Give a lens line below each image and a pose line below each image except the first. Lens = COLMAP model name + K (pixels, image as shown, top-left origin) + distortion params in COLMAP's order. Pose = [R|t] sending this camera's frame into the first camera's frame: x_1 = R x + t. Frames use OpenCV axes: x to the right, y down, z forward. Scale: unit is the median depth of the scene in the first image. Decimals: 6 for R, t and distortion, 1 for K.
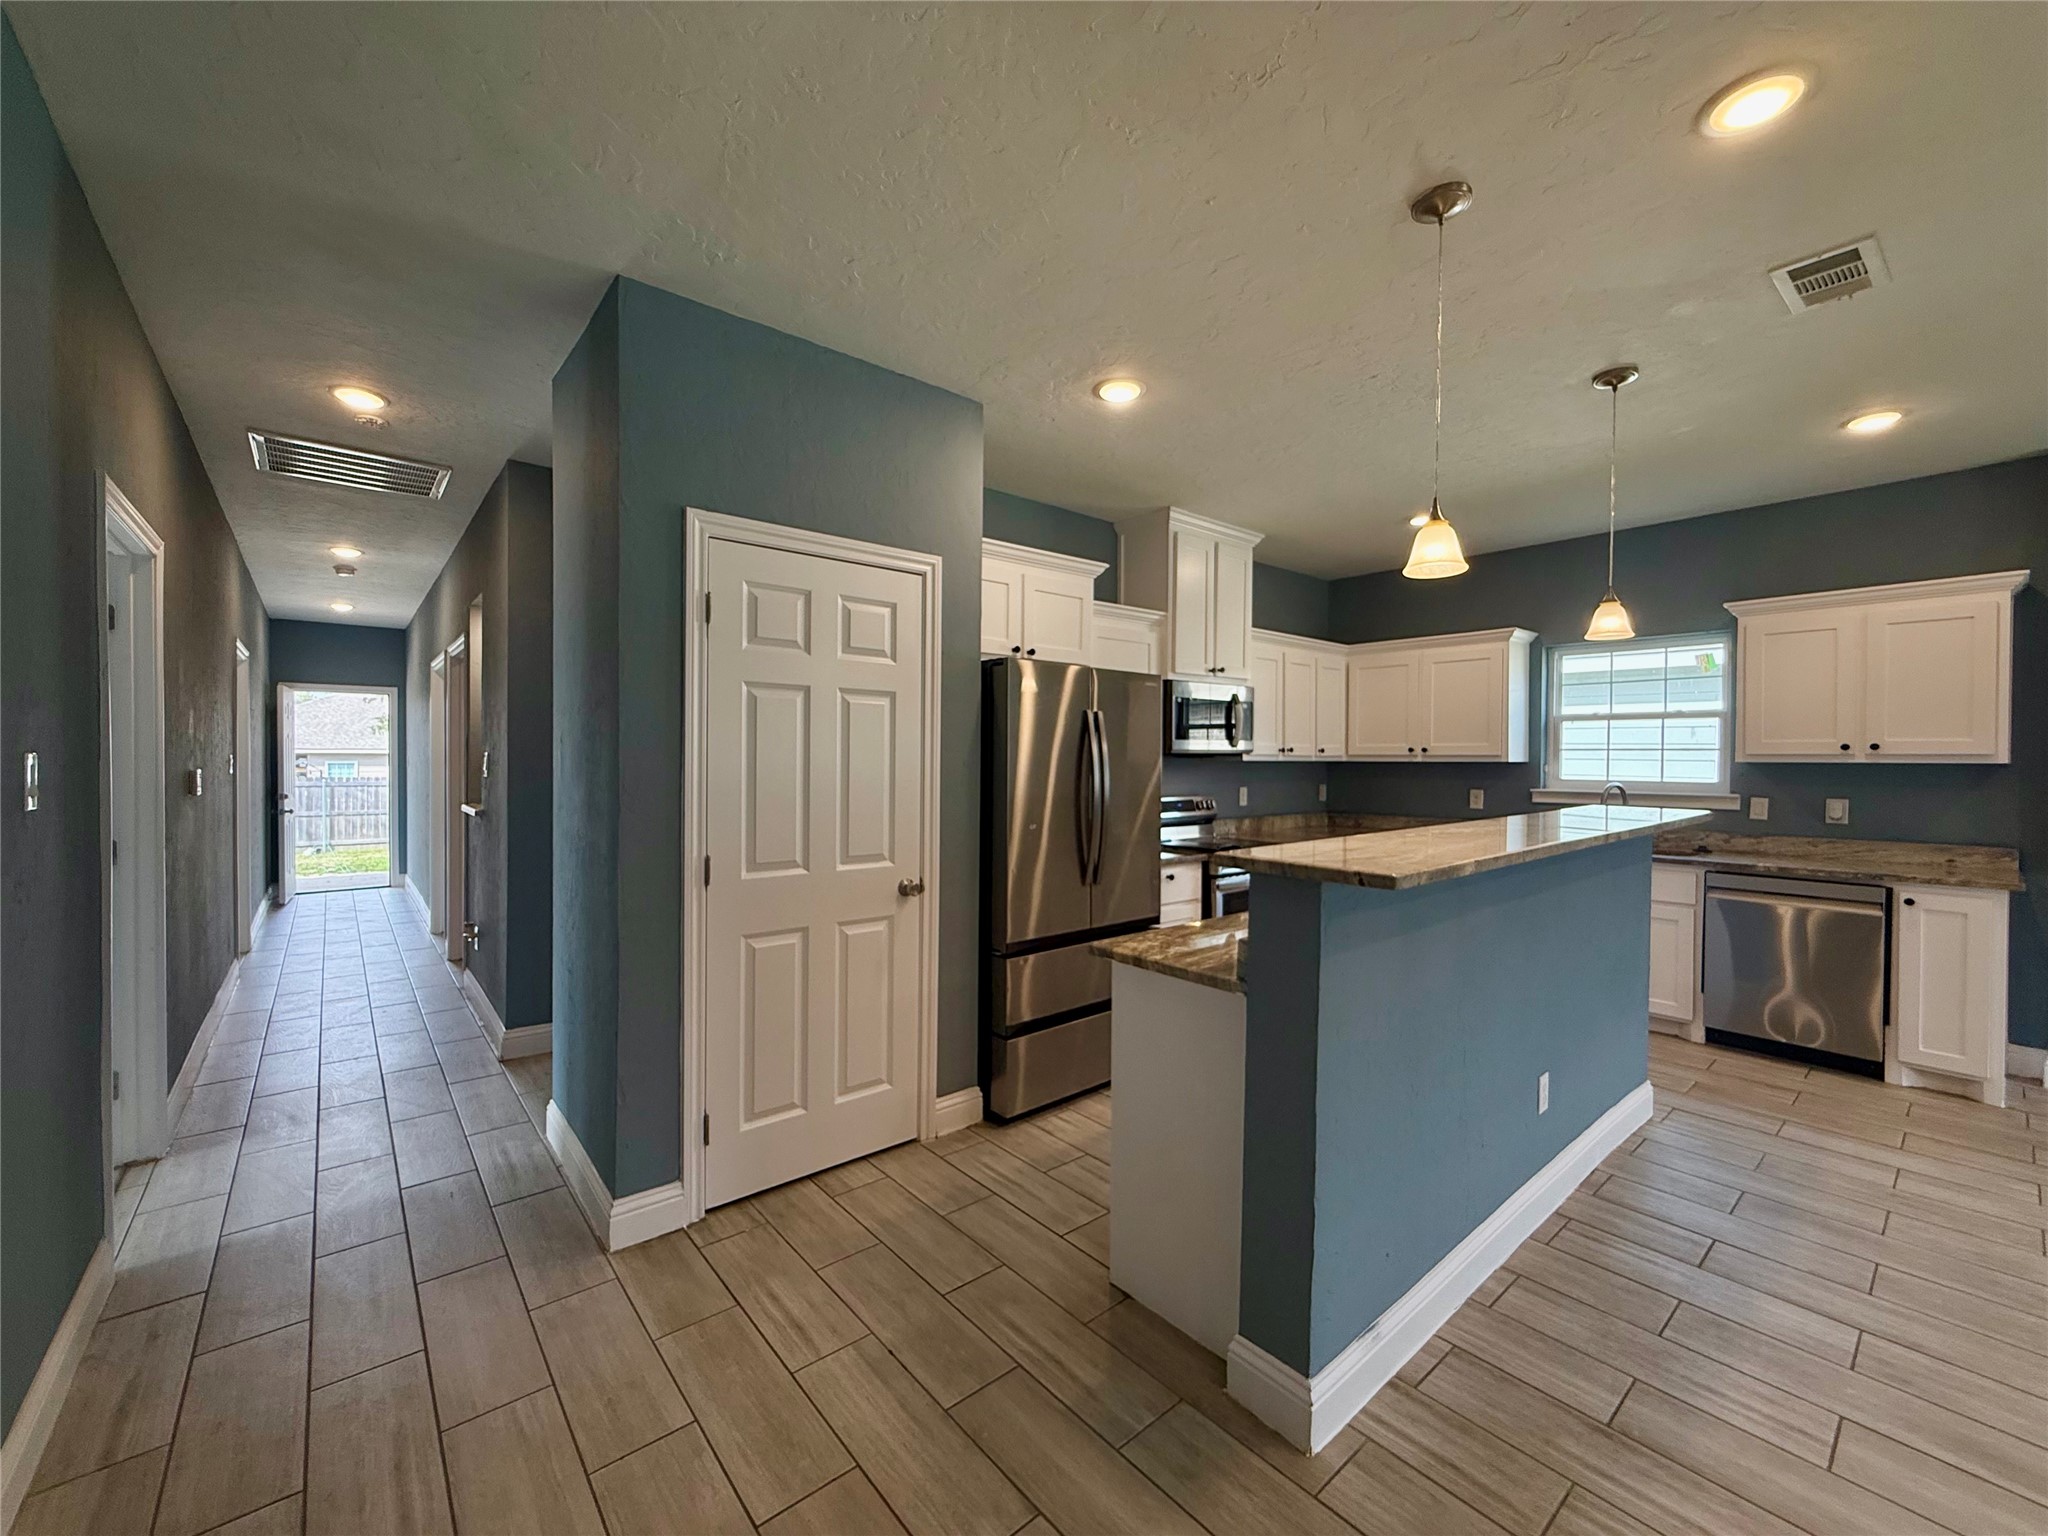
lens RADIAL K [[823.5, 0, 1021.8], [0, 823.5, 762.7], [0, 0, 1]] dist [-0.001559, 0.000113]
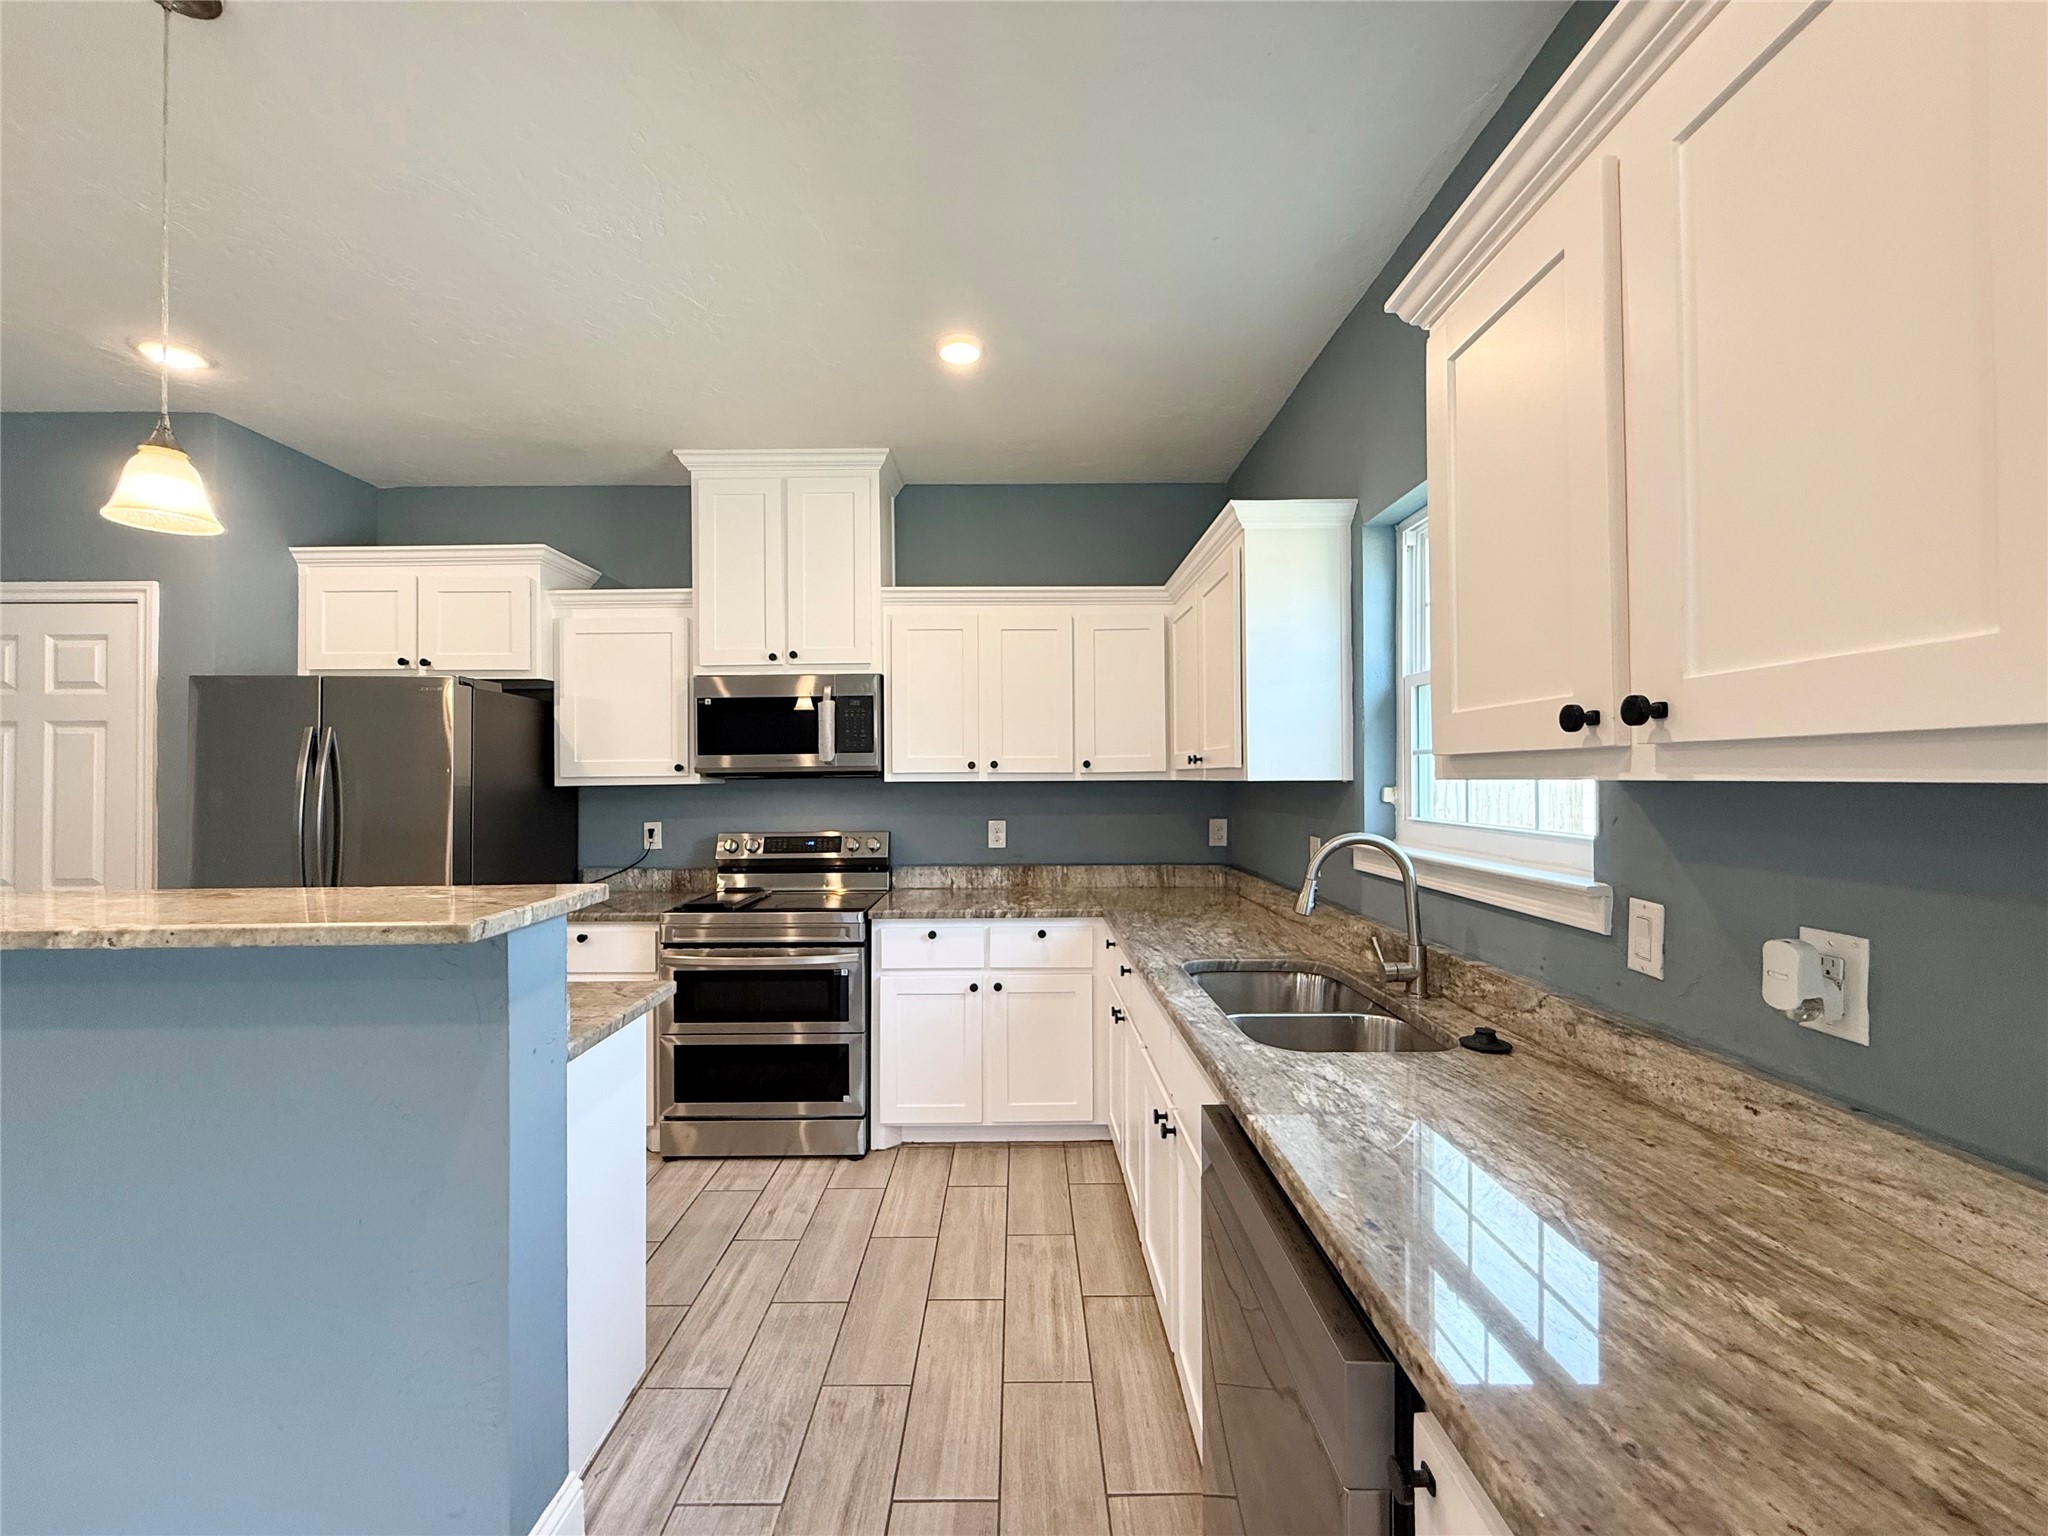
lens RADIAL K [[818.9, 0, 1018.9], [0, 818.9, 765.4], [0, 0, 1]] dist [0.000522, 0.000207]
pose [[0.766773, -0.019451, -0.641624, 0.829807], [0.006593, 0.999727, -0.022428, -0.000328], [0.641885, 0.012967, 0.766691, 0.573029]]
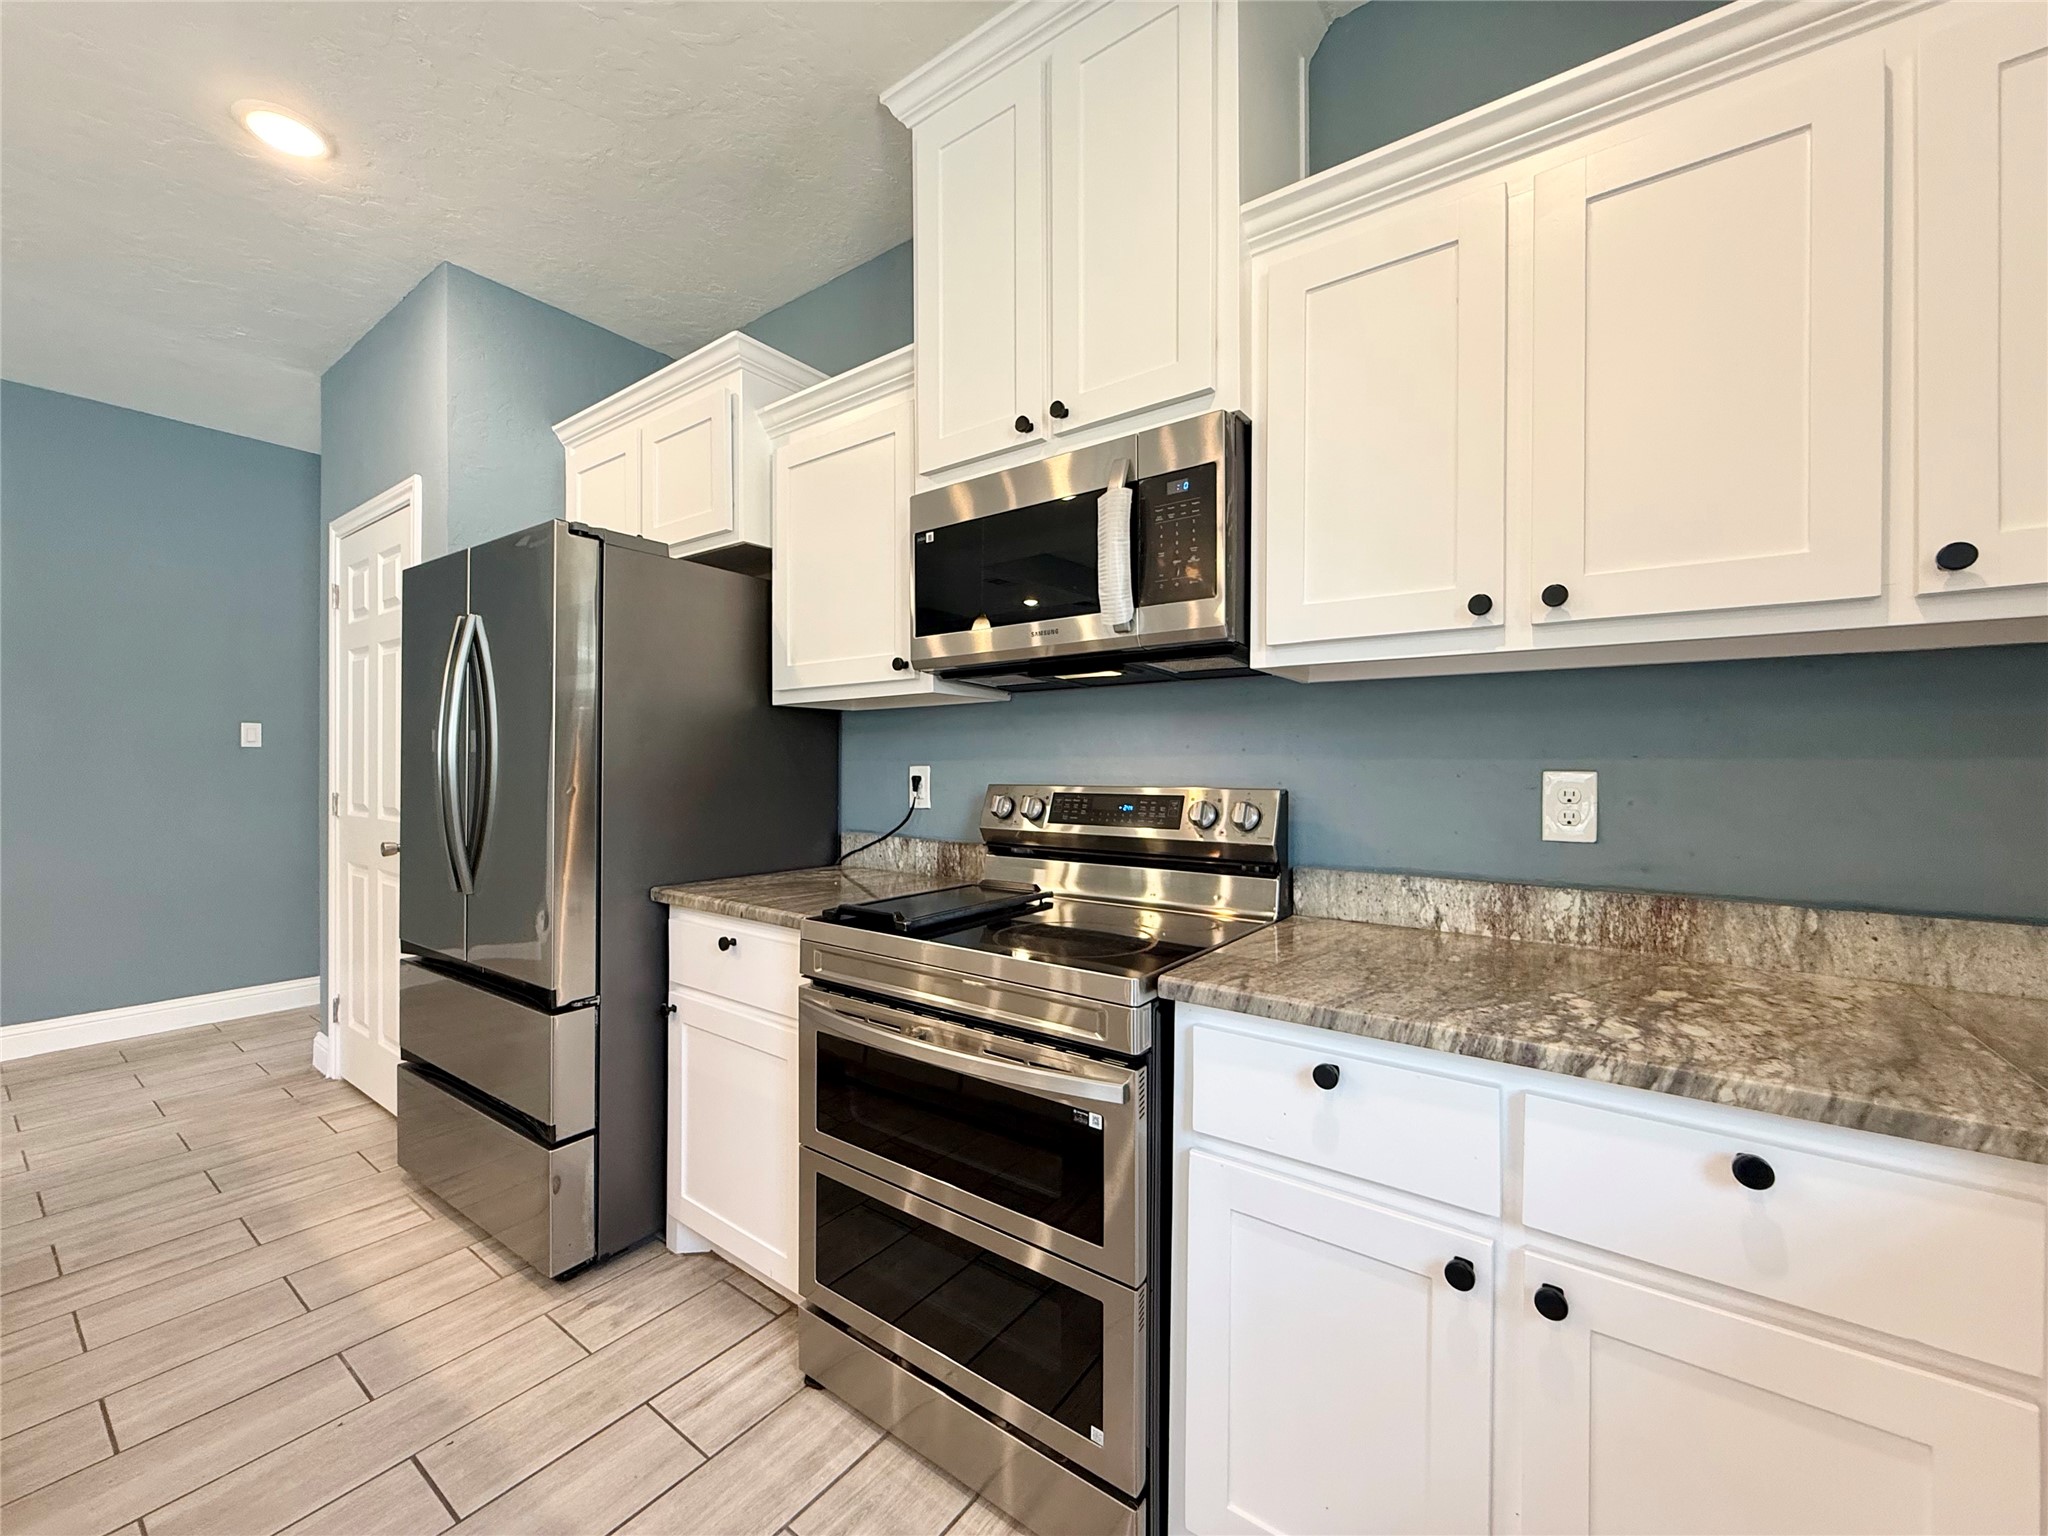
lens RADIAL K [[818.9, 0, 1018.9], [0, 818.9, 765.4], [0, 0, 1]] dist [0.000522, 0.000207]
pose [[0.231120, -0.003373, -0.972919, 0.559139], [-0.008048, 0.999953, -0.005378, 0.035807], [0.972892, 0.009074, 0.231082, 0.891054]]
